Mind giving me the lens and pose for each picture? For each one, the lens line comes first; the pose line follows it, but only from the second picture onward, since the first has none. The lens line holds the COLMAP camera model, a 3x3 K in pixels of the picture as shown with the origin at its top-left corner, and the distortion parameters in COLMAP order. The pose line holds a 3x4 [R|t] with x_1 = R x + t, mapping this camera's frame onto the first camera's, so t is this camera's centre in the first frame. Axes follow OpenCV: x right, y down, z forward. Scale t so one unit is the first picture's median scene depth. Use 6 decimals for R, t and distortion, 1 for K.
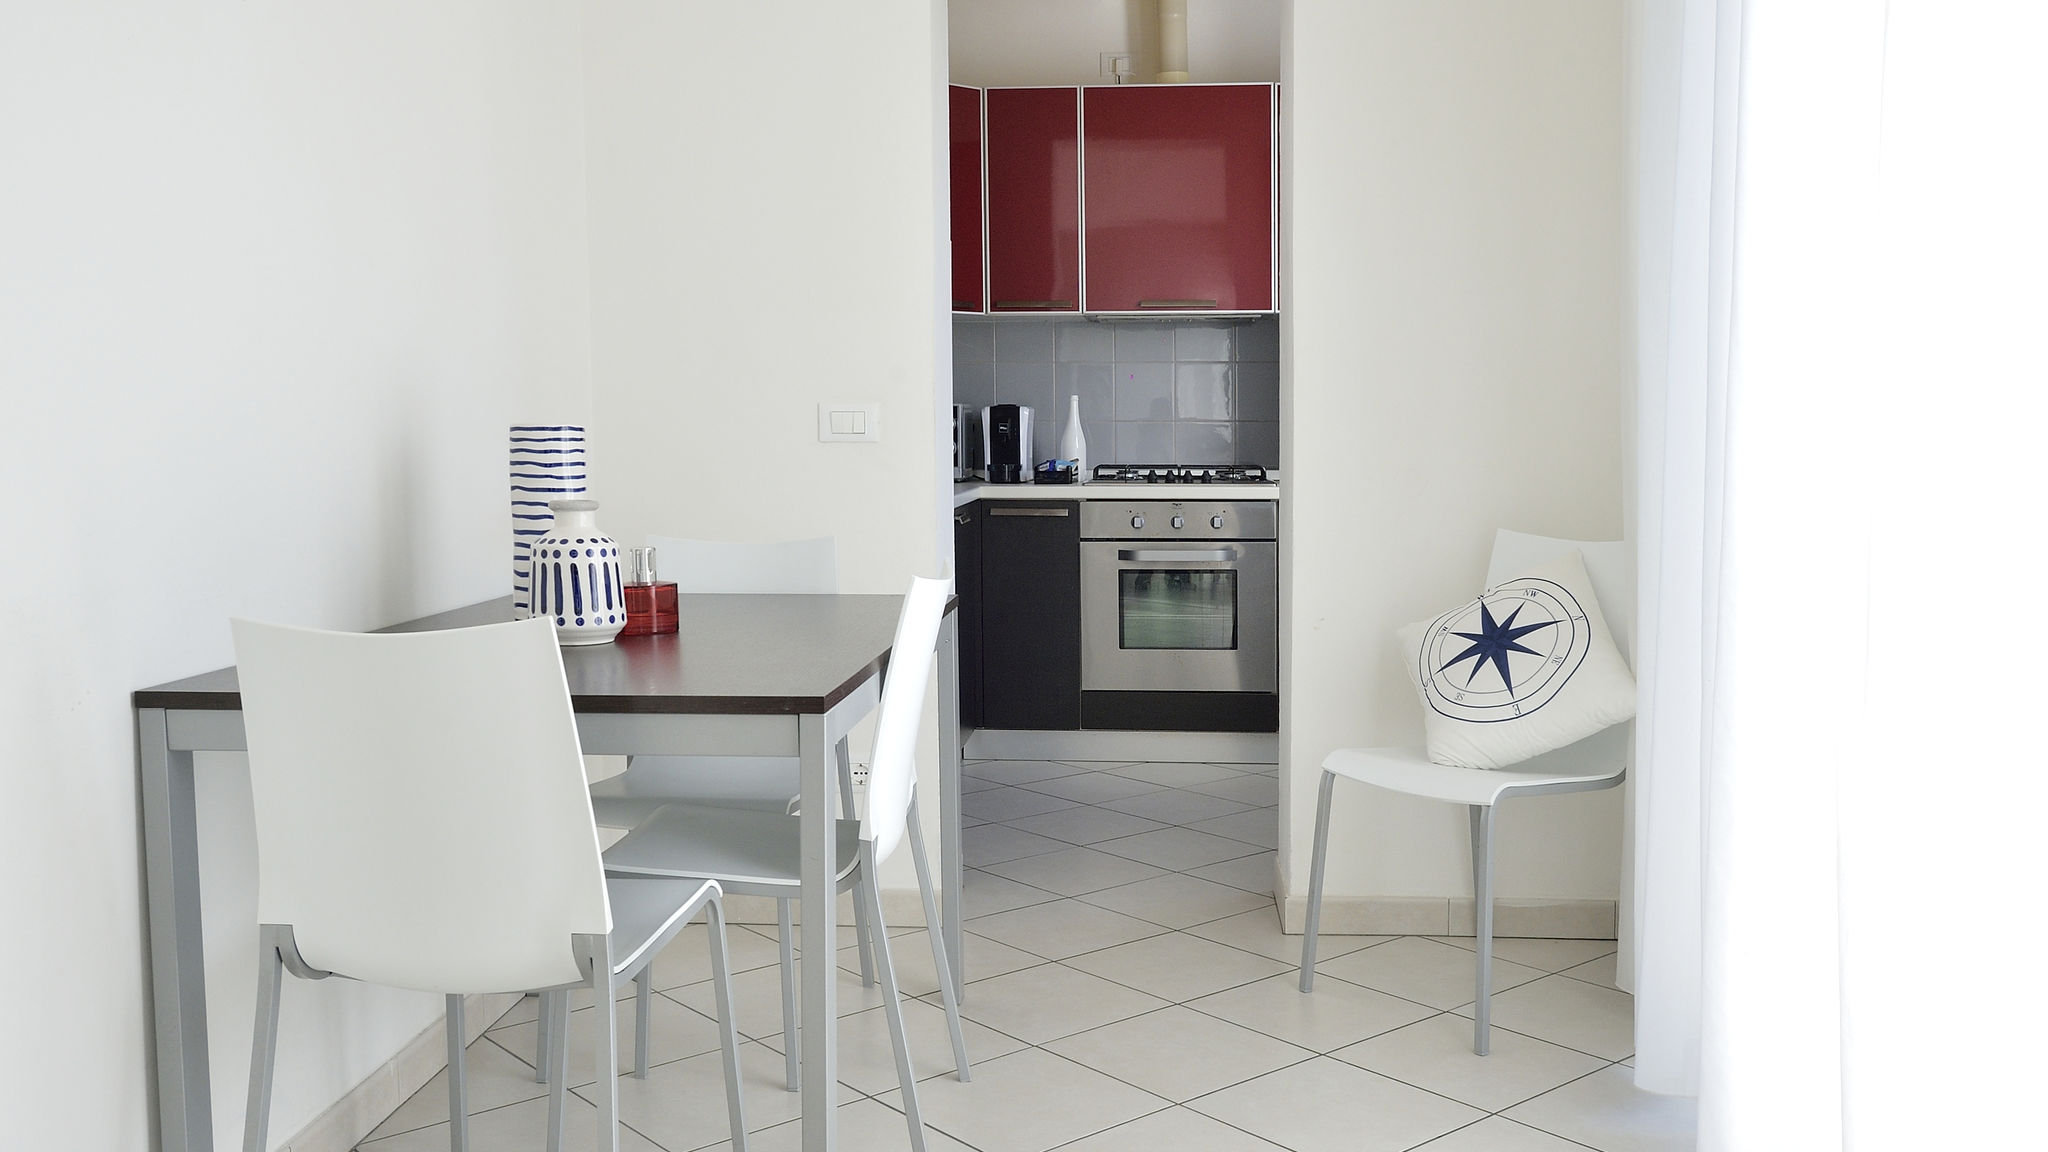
lens RADIAL K [[1795.3, 0, 1024.0], [0, 1795.3, 576.0], [0, 0, 1]] dist [0.006730, 0.000059]
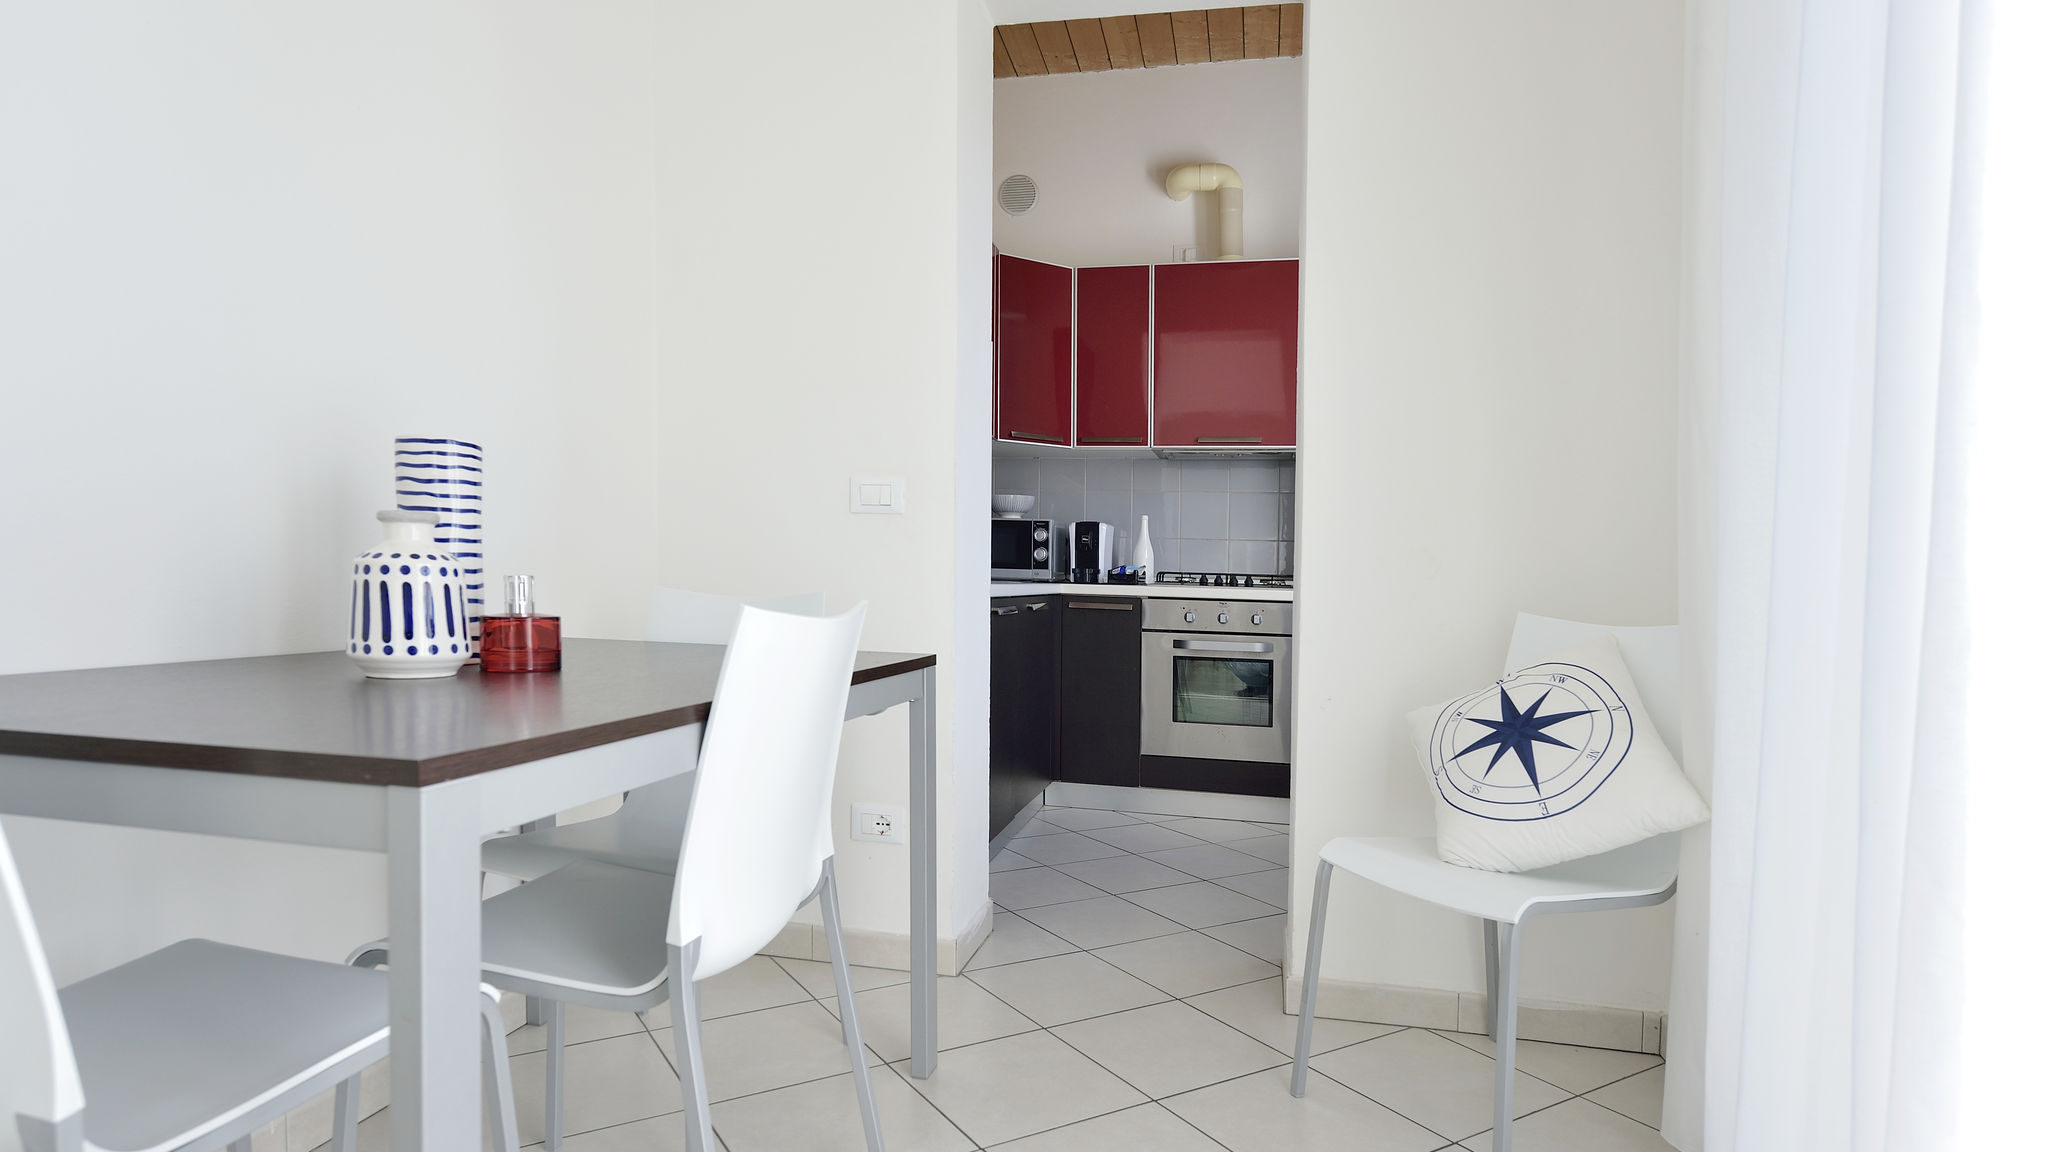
lens RADIAL K [[1117.7, 0, 990.7], [0, 1117.7, 585.1], [0, 0, 1]] dist [-0.004069, 0.000158]
pose [[0.986135, 0.031177, -0.162990, 0.081281], [-0.043695, 0.996316, -0.073794, 0.015225], [0.160089, 0.079893, 0.983864, 0.360364]]
